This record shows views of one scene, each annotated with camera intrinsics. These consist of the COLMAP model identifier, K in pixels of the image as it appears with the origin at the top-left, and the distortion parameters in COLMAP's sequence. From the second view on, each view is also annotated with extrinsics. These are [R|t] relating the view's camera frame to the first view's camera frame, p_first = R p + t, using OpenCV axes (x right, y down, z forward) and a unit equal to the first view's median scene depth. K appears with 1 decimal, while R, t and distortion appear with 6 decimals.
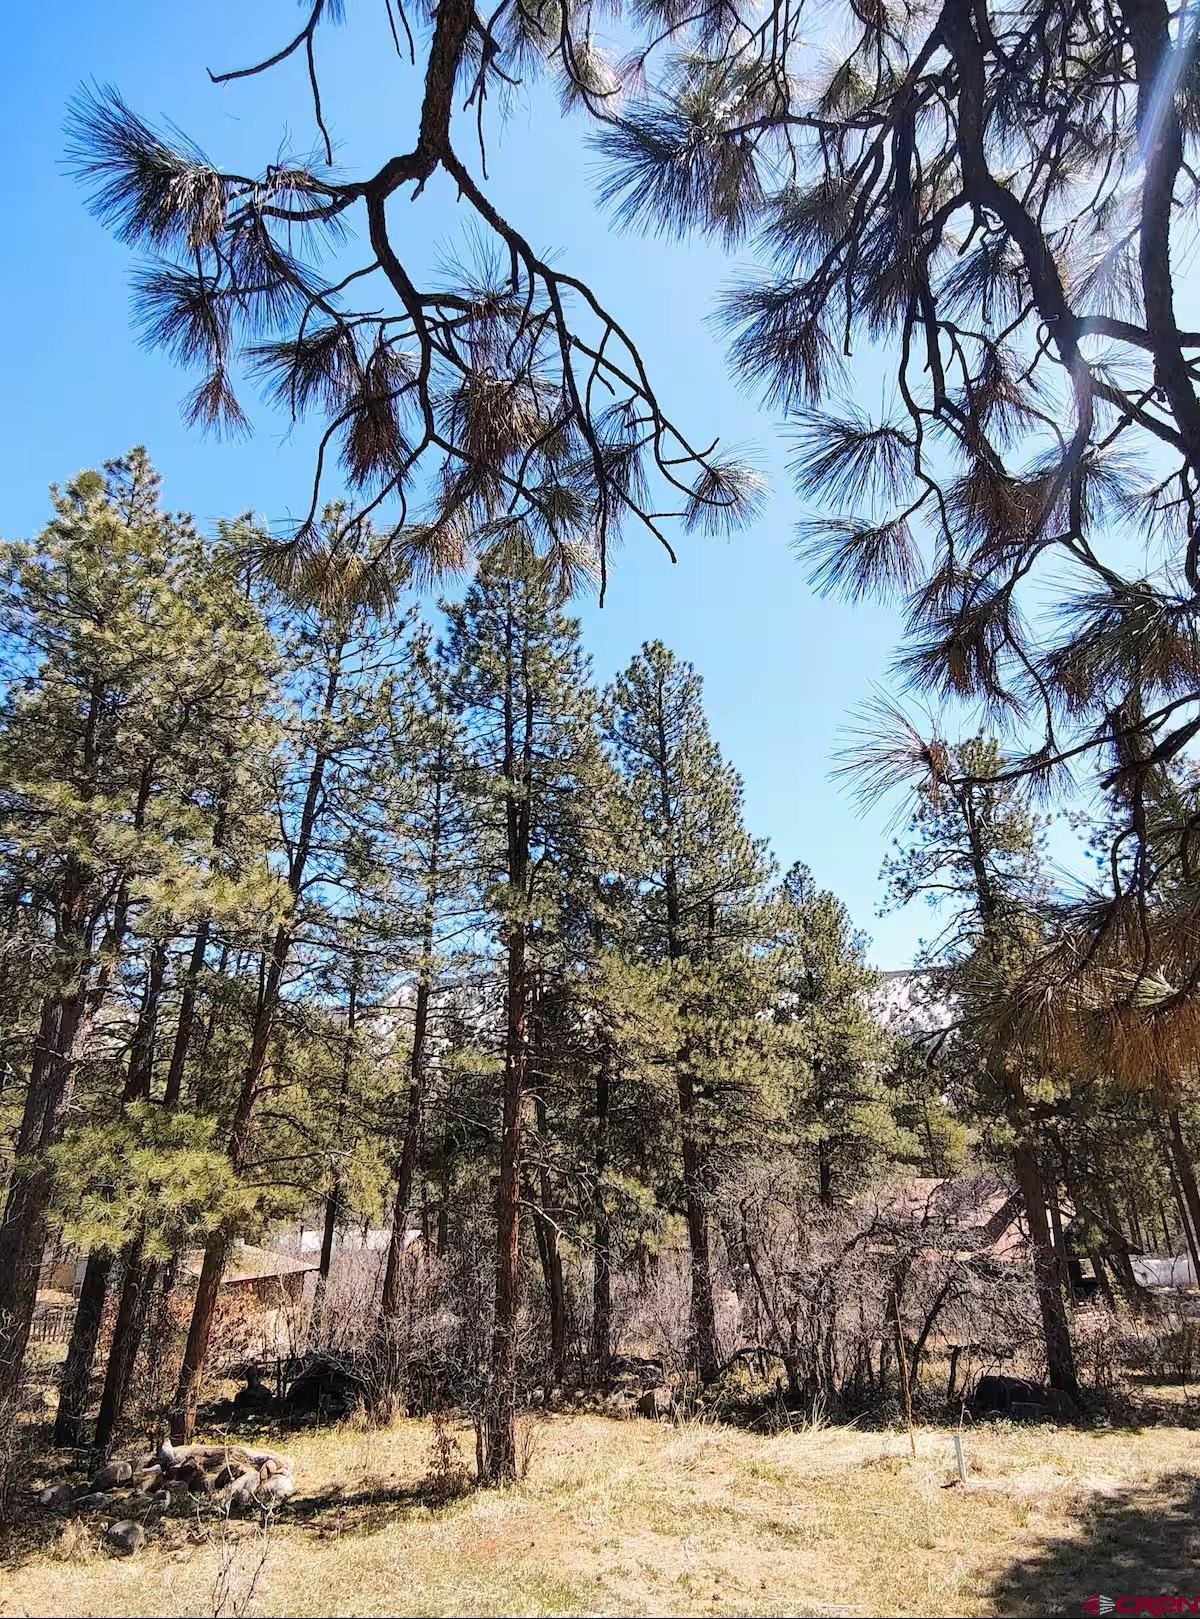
lens RADIAL K [[940.7, 0, 611.8], [0, 940.7, 813.2], [0, 0, 1]] dist [-0.006898, 0.061792]
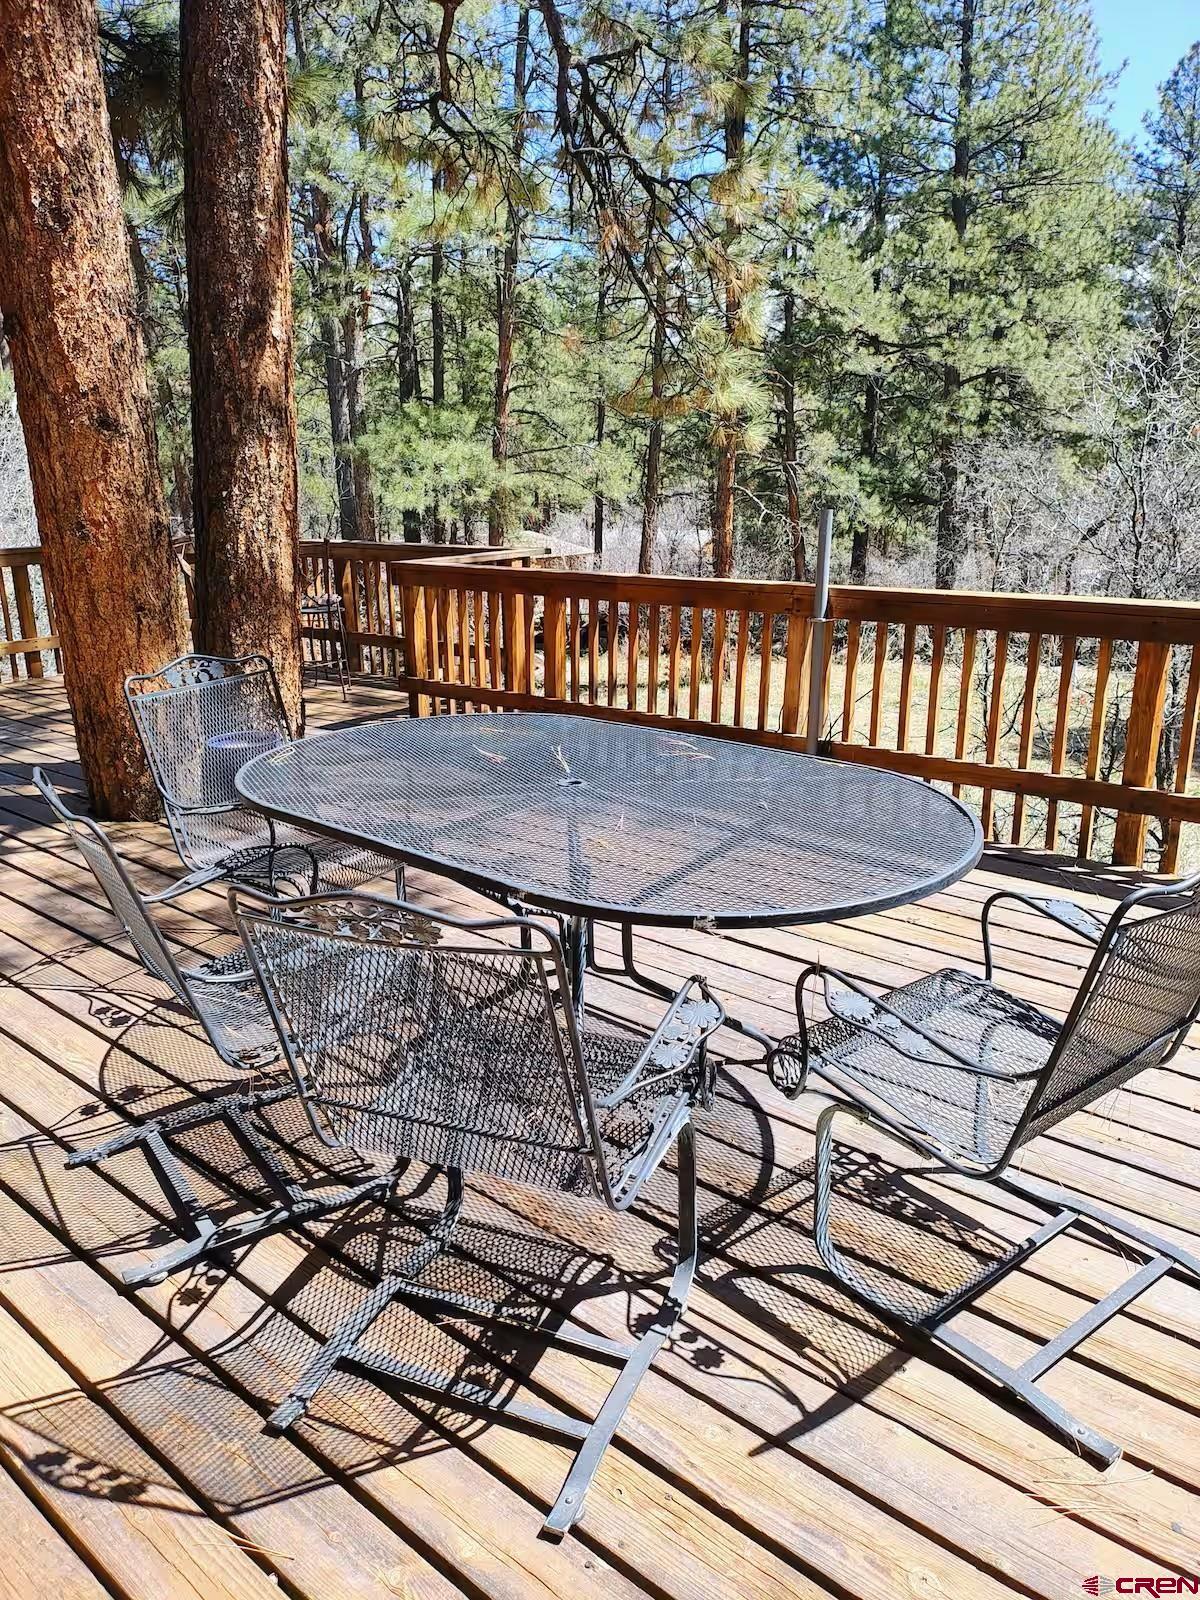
lens RADIAL K [[1224.7, 0, 600.0], [0, 1224.7, 800.0], [0, 0, 1]] dist [0.006373, 0.002882]
pose [[0.954669, 0.078698, -0.287077, 0.121352], [0.103361, 0.816769, 0.567630, -0.080917], [0.279147, -0.571572, 0.771610, -0.243711]]
